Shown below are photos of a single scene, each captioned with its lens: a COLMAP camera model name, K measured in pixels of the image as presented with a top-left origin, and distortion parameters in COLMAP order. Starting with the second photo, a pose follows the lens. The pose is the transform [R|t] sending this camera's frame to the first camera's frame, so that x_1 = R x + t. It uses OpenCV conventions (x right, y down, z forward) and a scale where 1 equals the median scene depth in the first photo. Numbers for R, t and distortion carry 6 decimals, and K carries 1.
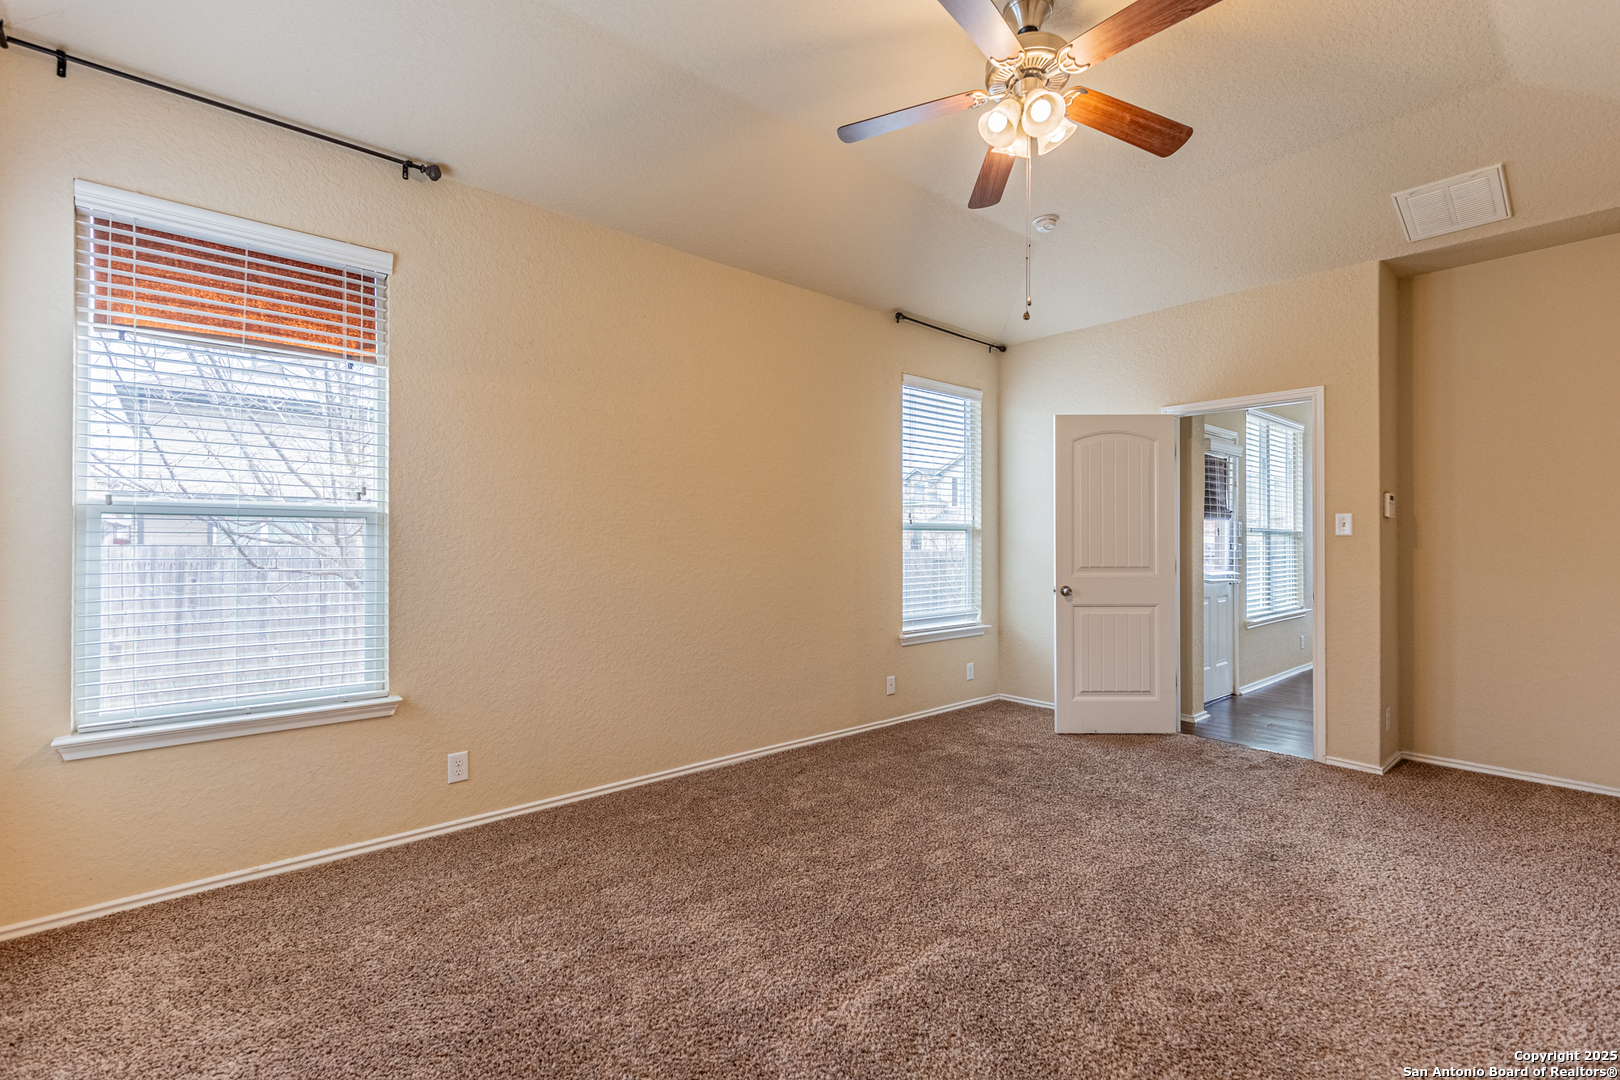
lens RADIAL K [[730.1, 0, 809.7], [0, 730.1, 532.8], [0, 0, 1]] dist [0.008524, -0.001229]
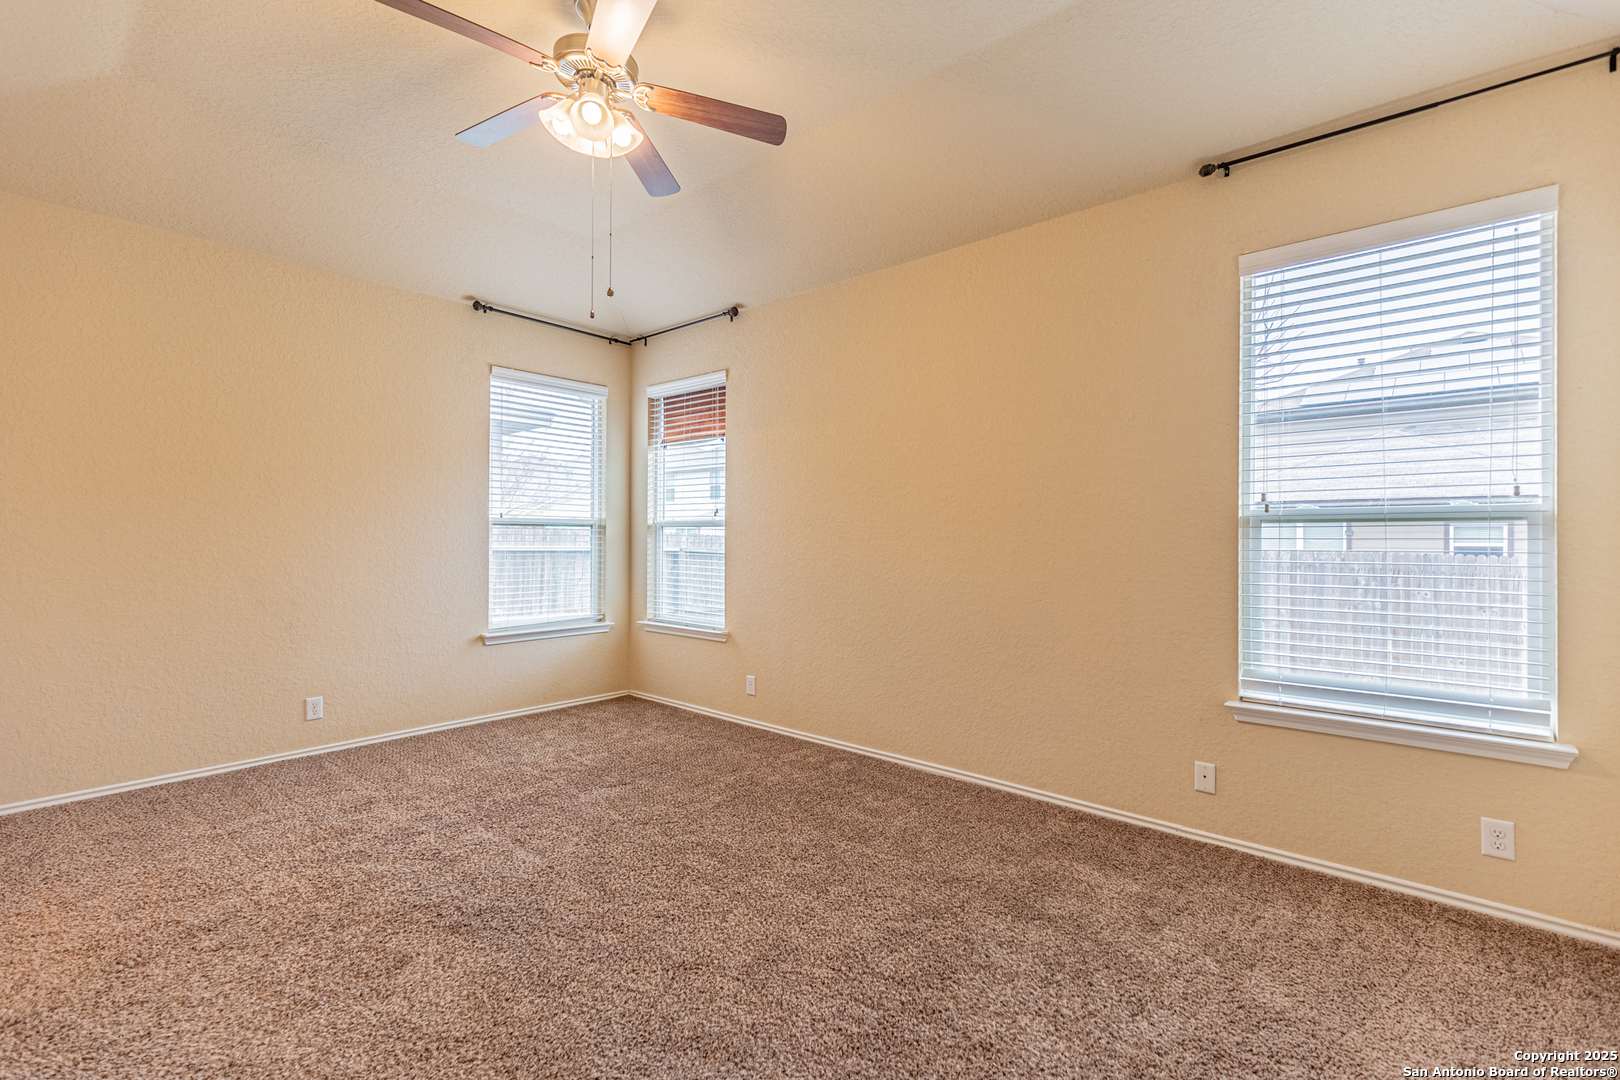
lens RADIAL K [[730.1, 0, 810.1], [0, 730.1, 534.7], [0, 0, 1]] dist [0.008524, -0.001229]
pose [[0.121488, -0.009800, -0.992545, 0.785226], [0.003615, 0.999949, -0.009431, 0.012075], [0.992586, -0.002443, 0.121517, 0.687507]]
